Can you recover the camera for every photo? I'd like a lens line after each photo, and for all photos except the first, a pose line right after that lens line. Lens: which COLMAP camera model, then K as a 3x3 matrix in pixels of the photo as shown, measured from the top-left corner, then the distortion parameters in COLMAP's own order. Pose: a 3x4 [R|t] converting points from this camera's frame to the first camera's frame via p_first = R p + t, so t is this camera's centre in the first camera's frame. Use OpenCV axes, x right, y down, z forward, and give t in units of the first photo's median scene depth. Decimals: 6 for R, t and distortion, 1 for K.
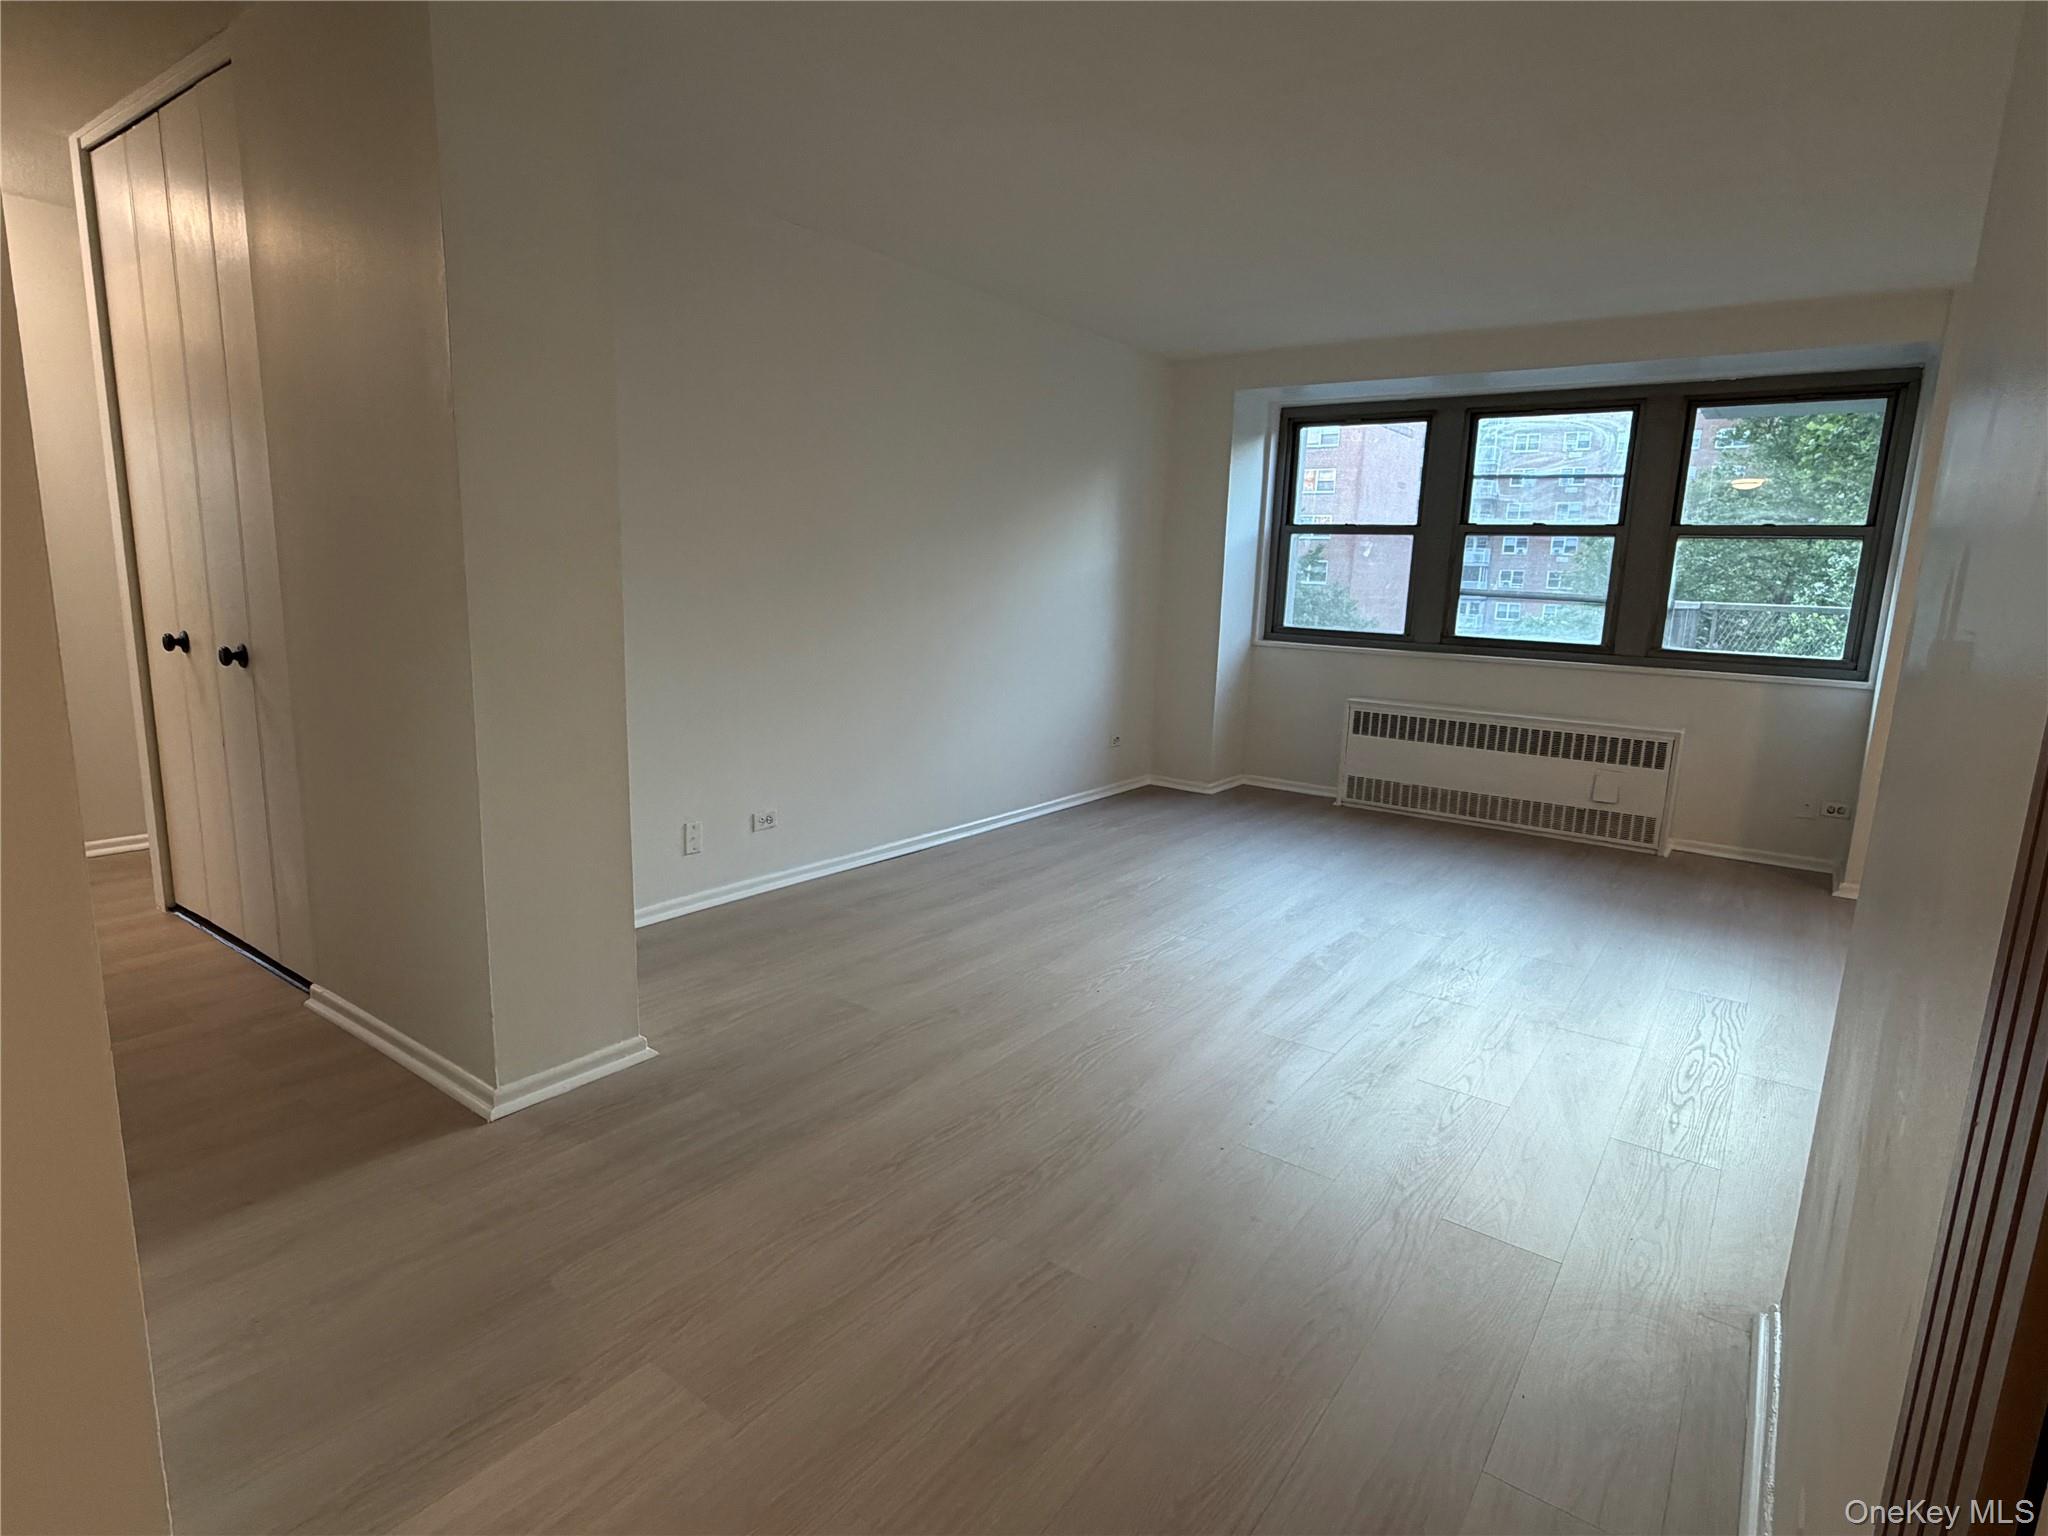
lens RADIAL K [[1062.0, 0, 1027.3], [0, 1062.0, 770.3], [0, 0, 1]] dist [0.000542, -0.001671]
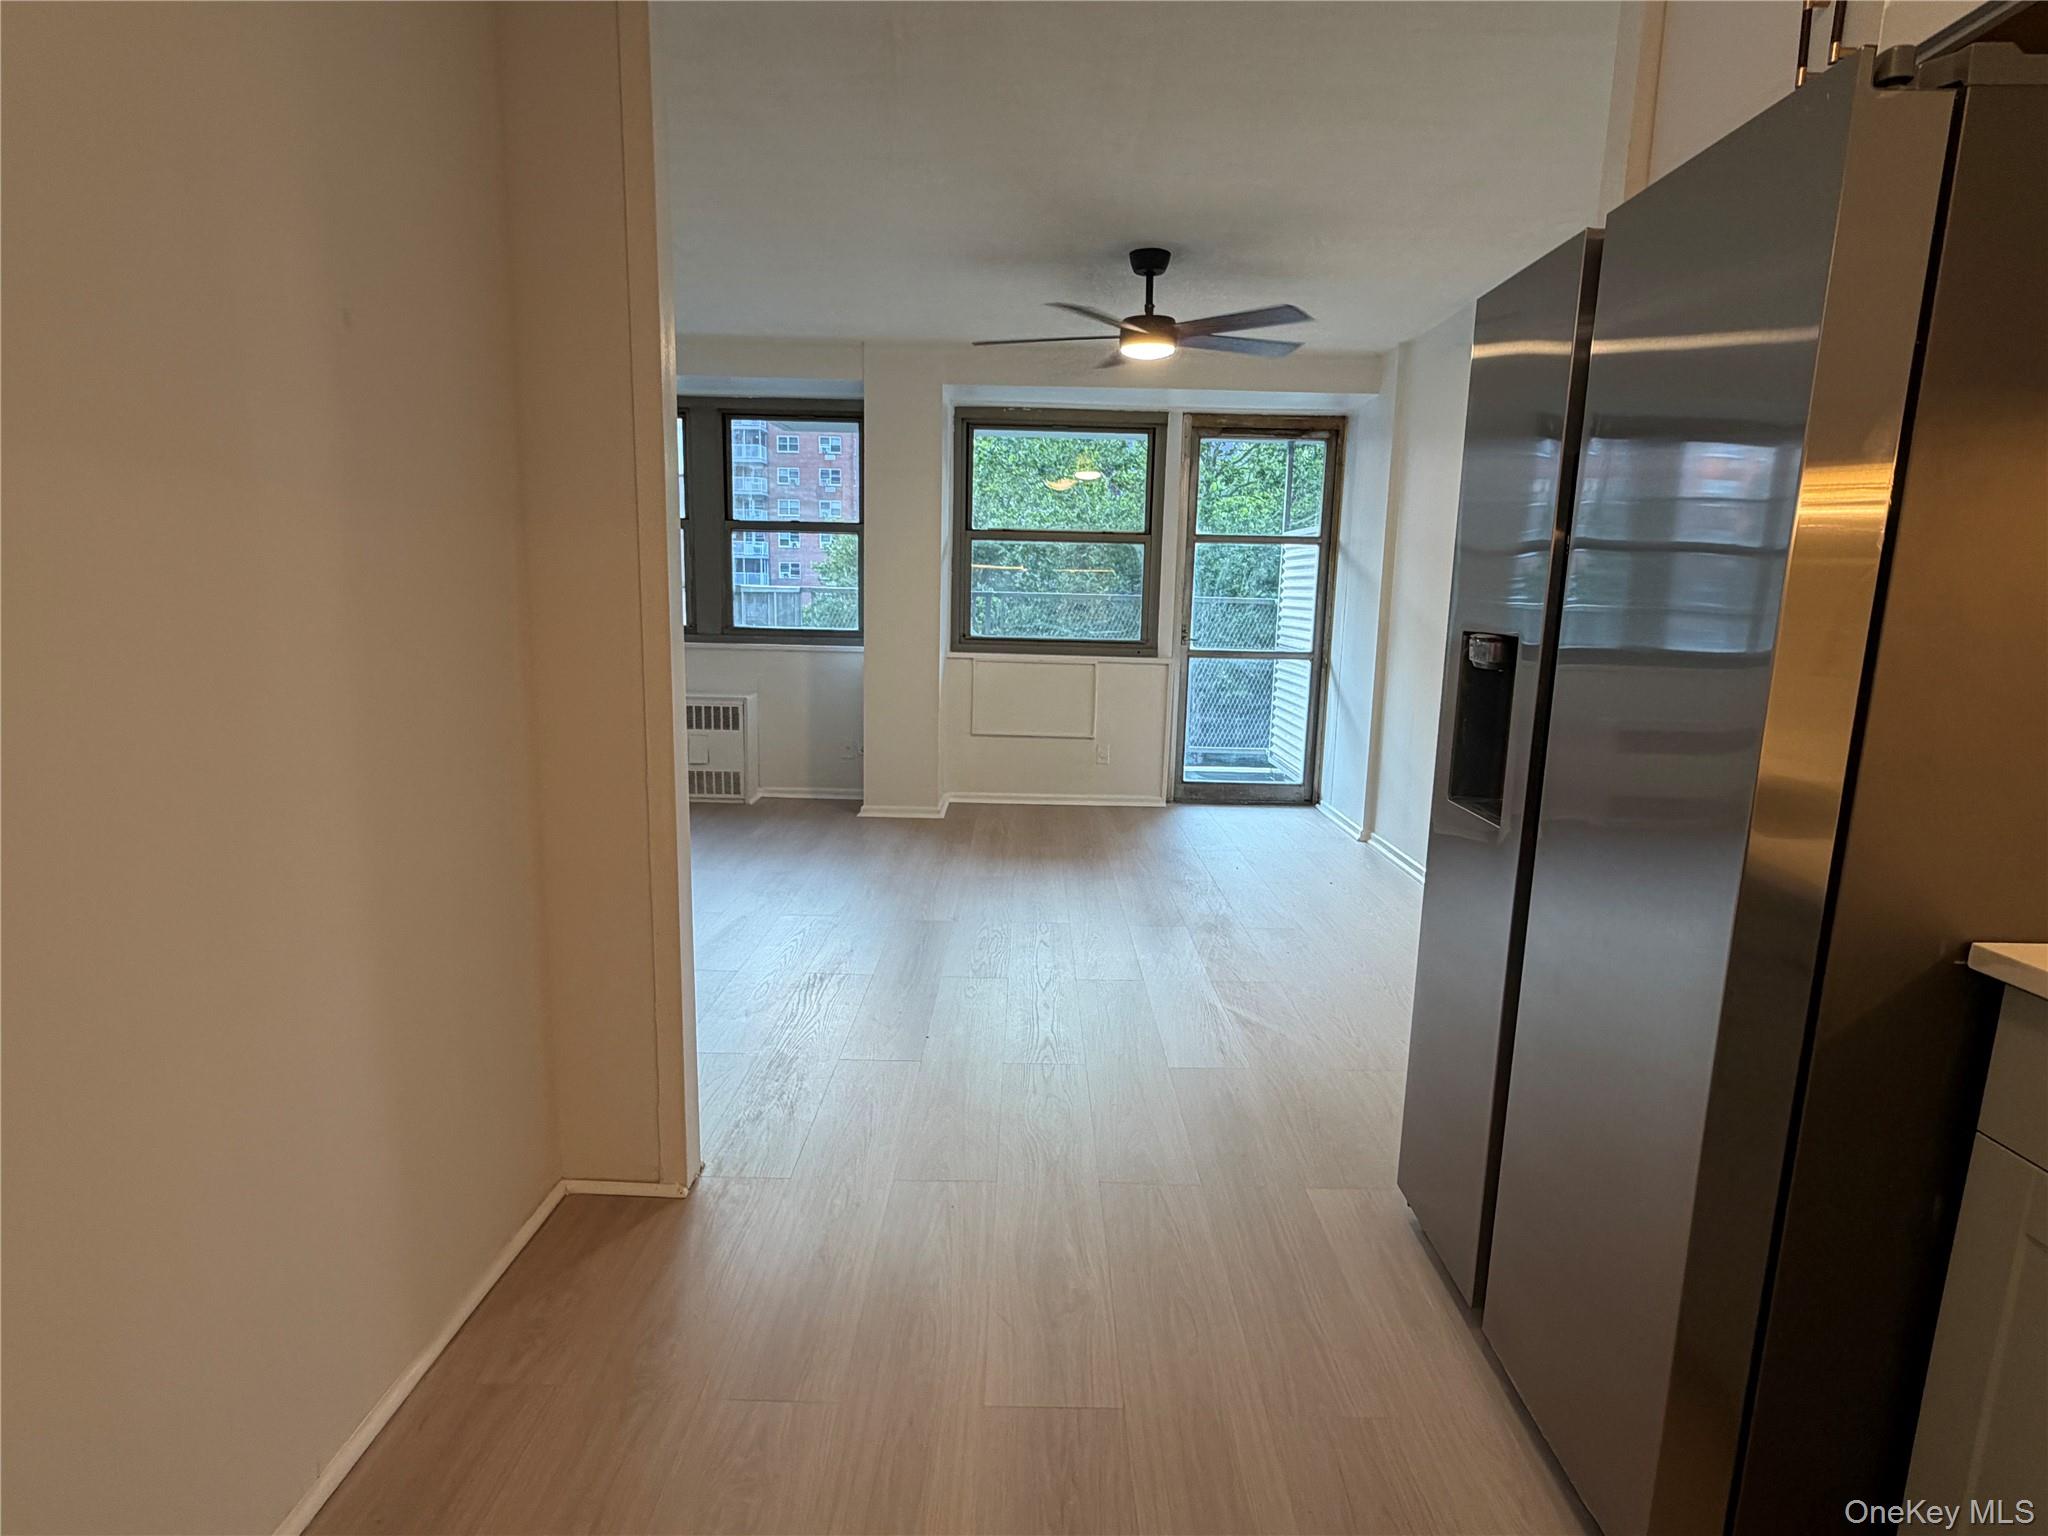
lens RADIAL K [[1062.0, 0, 1032.8], [0, 1062.0, 770.7], [0, 0, 1]] dist [0.000542, -0.001671]
pose [[0.806796, -0.115484, 0.579434, 0.168161], [0.111845, 0.992832, 0.042144, 0.028848], [-0.580148, 0.030806, 0.813929, -0.126485]]
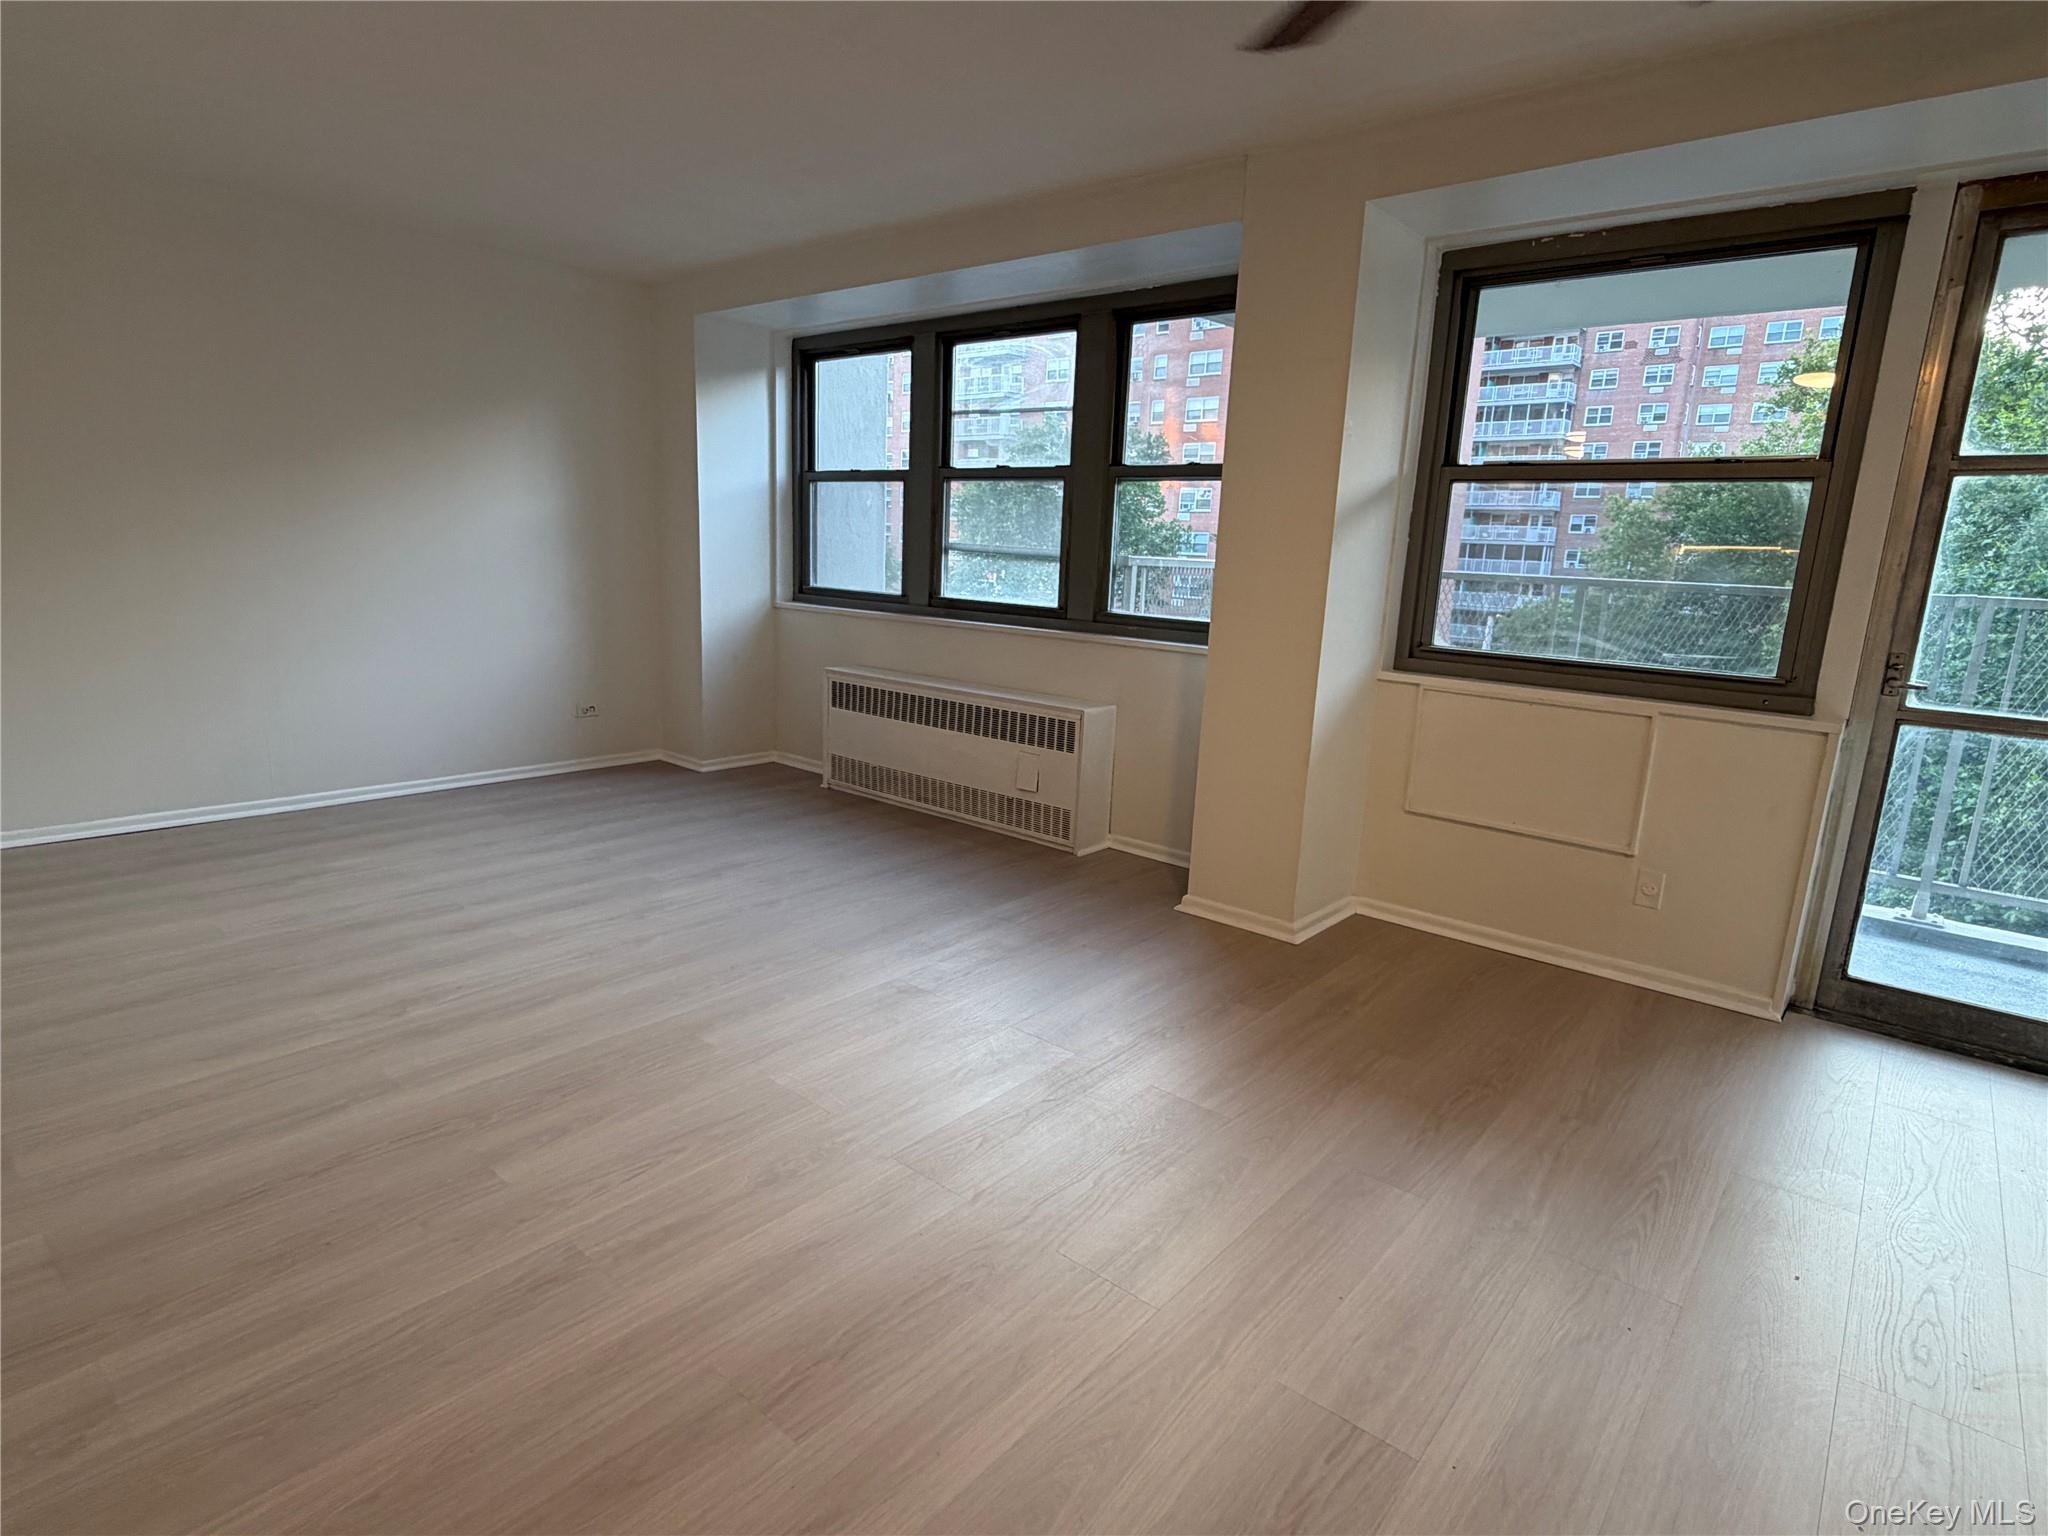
lens RADIAL K [[1062.0, 0, 1024.0], [0, 1062.0, 773.9], [0, 0, 1]] dist [0.000542, -0.001671]
pose [[0.997345, 0.022568, -0.069242, 0.582038], [-0.020894, 0.999474, 0.024799, -0.004367], [0.069765, -0.023286, 0.997292, 0.139221]]
